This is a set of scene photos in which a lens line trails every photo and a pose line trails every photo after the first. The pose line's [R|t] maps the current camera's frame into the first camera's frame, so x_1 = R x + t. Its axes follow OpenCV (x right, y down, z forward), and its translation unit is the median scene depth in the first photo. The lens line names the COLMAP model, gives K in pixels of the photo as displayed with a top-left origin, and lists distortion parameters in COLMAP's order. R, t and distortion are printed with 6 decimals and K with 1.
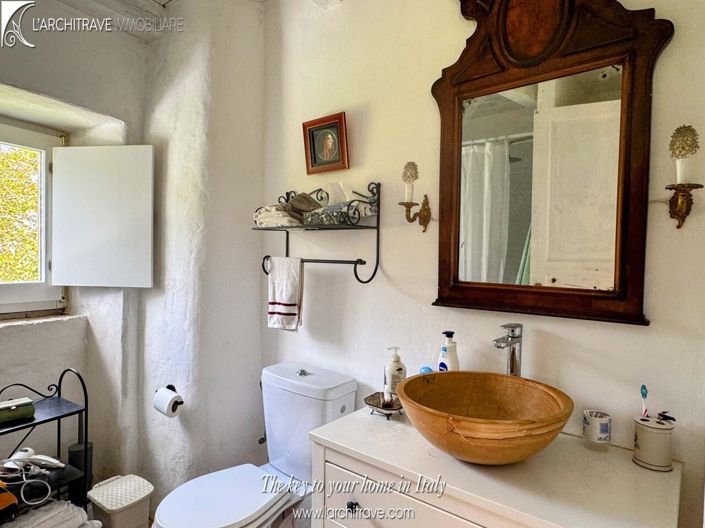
lens RADIAL K [[413.8, 0, 348.7], [0, 413.8, 268.2], [0, 0, 1]] dist [-0.004493, -0.000508]
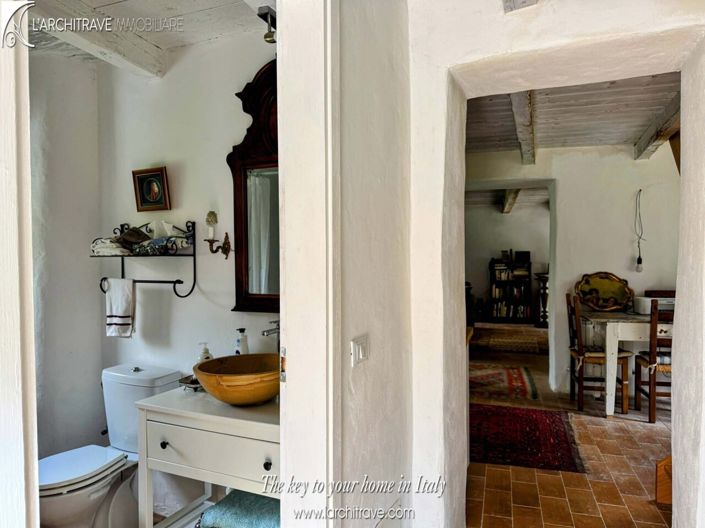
lens RADIAL K [[487.9, 0, 356.9], [0, 487.9, 264.2], [0, 0, 1]] dist [0.022348, -0.037164]
pose [[0.967430, -0.026887, 0.251706, 0.183587], [0.029931, 0.999518, -0.008272, -0.040180], [-0.251362, 0.015536, 0.967768, -0.666763]]
